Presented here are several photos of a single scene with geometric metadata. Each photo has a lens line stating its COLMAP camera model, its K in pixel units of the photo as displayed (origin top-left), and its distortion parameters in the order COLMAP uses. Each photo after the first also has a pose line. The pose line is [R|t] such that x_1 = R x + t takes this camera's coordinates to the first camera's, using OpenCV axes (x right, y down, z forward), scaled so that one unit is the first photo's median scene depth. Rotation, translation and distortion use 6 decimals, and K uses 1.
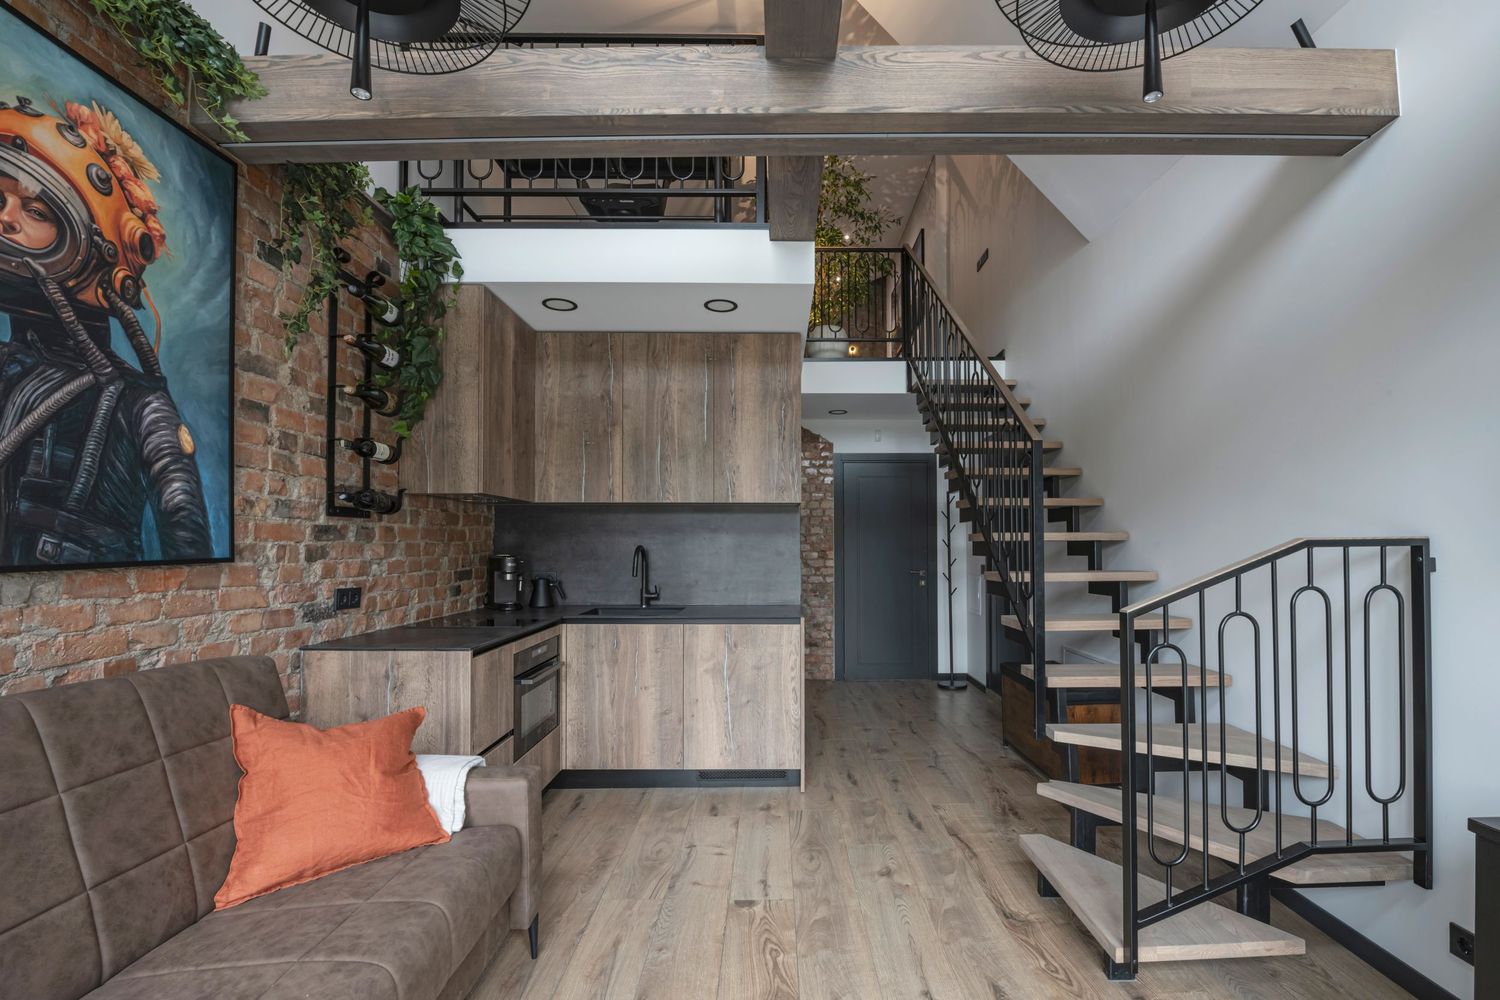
lens RADIAL K [[637.1, 0, 778.1], [0, 637.1, 535.6], [0, 0, 1]] dist [-0.016892, -0.000845]
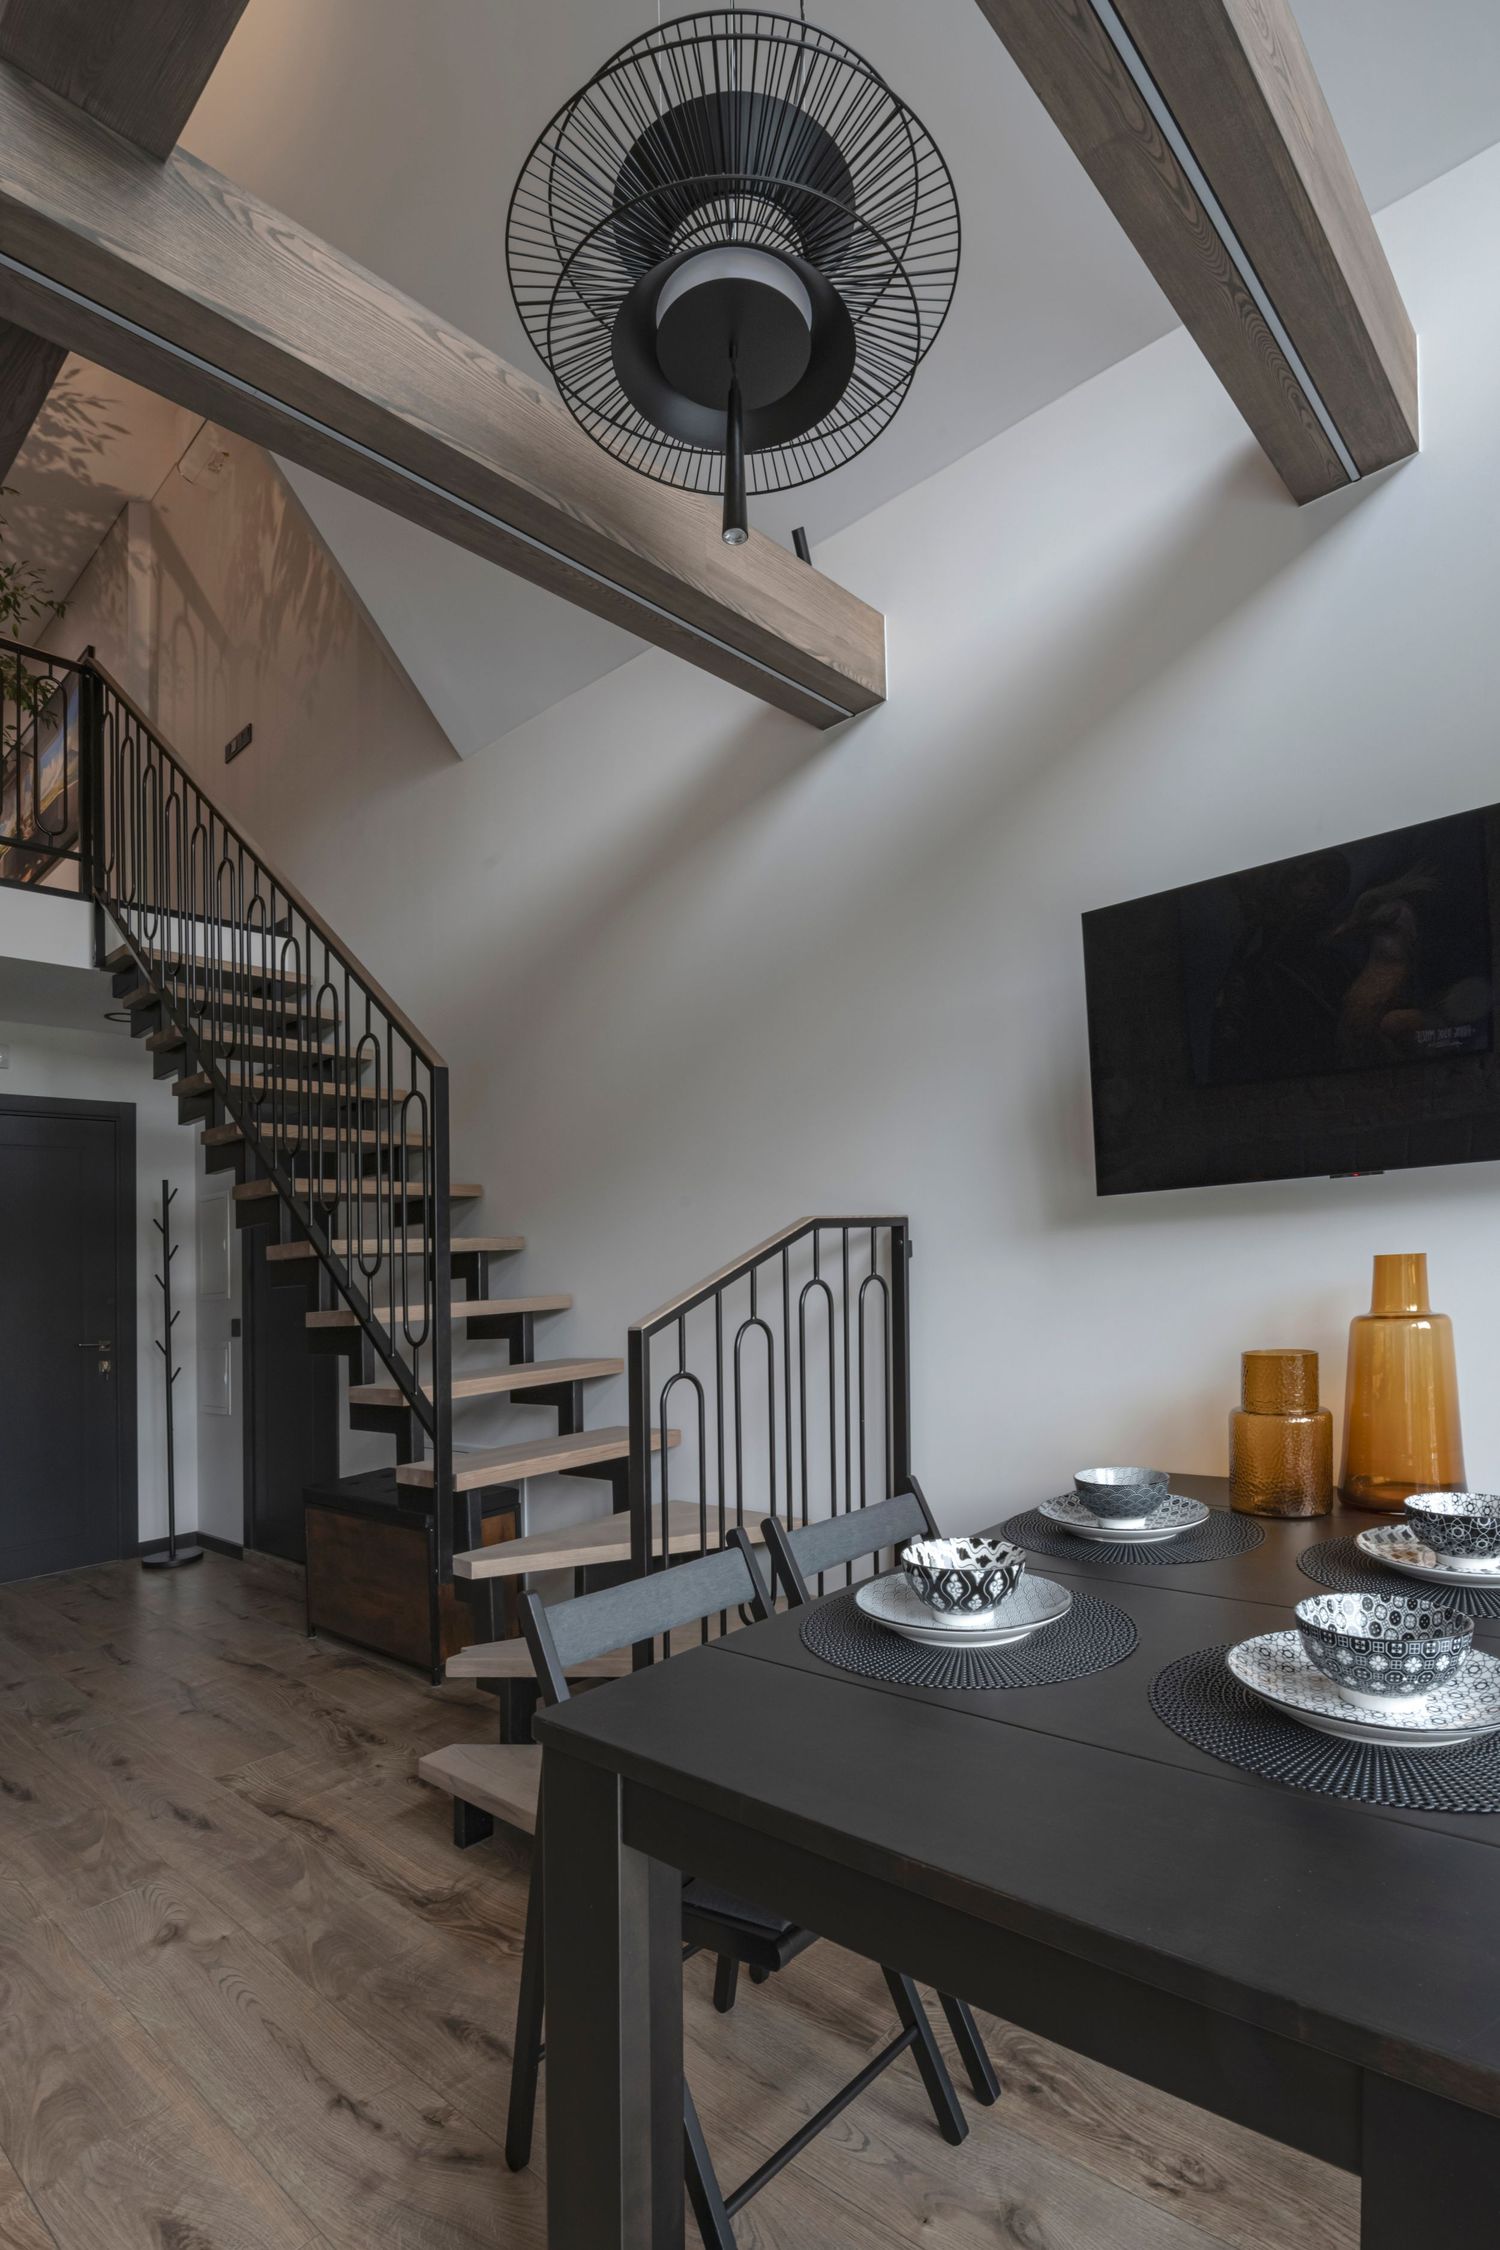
lens RADIAL K [[1105.4, 0, 749.3], [0, 1105.4, 1285.0], [0, 0, 1]] dist [-0.013433, -0.000495]
pose [[0.674498, -0.044447, 0.736937, -0.172715], [0.045432, 0.998793, 0.018659, 0.047869], [-0.736877, 0.020895, 0.675703, 0.119937]]
